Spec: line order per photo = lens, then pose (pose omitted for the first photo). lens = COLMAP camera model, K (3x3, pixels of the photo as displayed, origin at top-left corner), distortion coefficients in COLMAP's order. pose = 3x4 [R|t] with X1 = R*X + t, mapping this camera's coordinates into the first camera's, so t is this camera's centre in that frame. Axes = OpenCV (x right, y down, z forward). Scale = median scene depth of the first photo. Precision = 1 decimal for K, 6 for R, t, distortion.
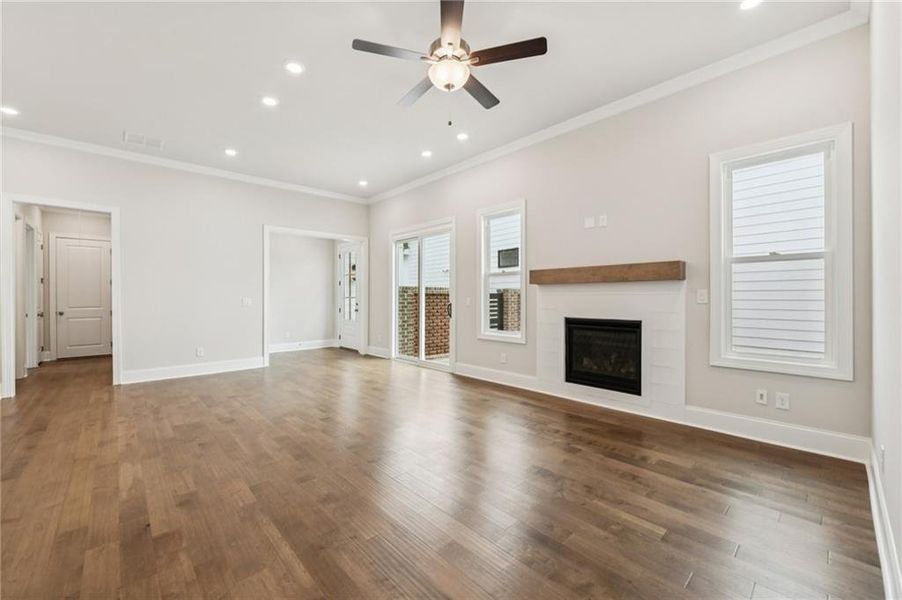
lens RADIAL K [[363.1, 0, 446.5], [0, 363.1, 295.5], [0, 0, 1]] dist [-0.009775, -0.000185]
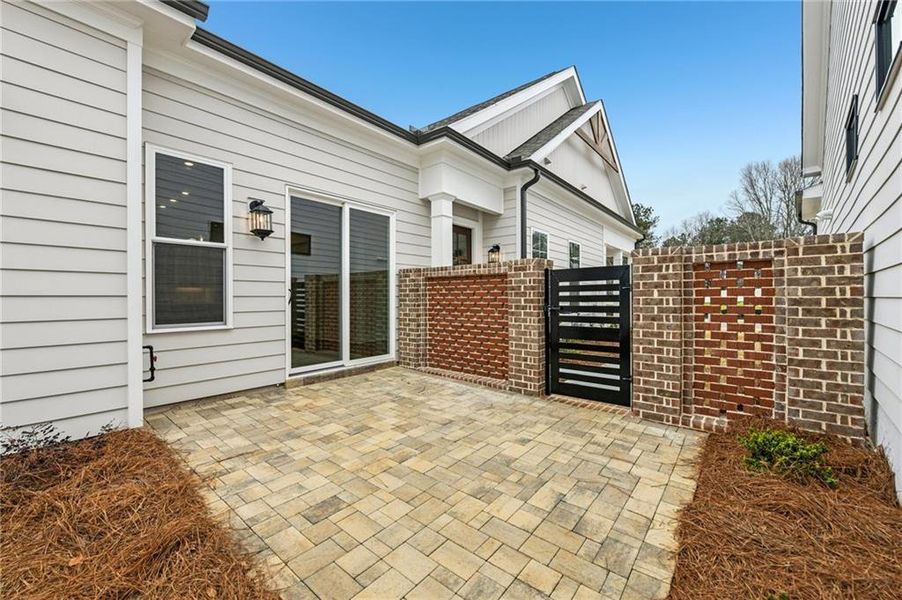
lens RADIAL K [[360.7, 0, 451.0], [0, 360.7, 296.9], [0, 0, 1]] dist [-0.001924, -0.000255]
pose [[0.144475, -0.000917, -0.989508, 1.138523], [0.006208, 0.999981, -0.000020, 0.060990], [0.989489, -0.006140, 0.144478, 1.735422]]
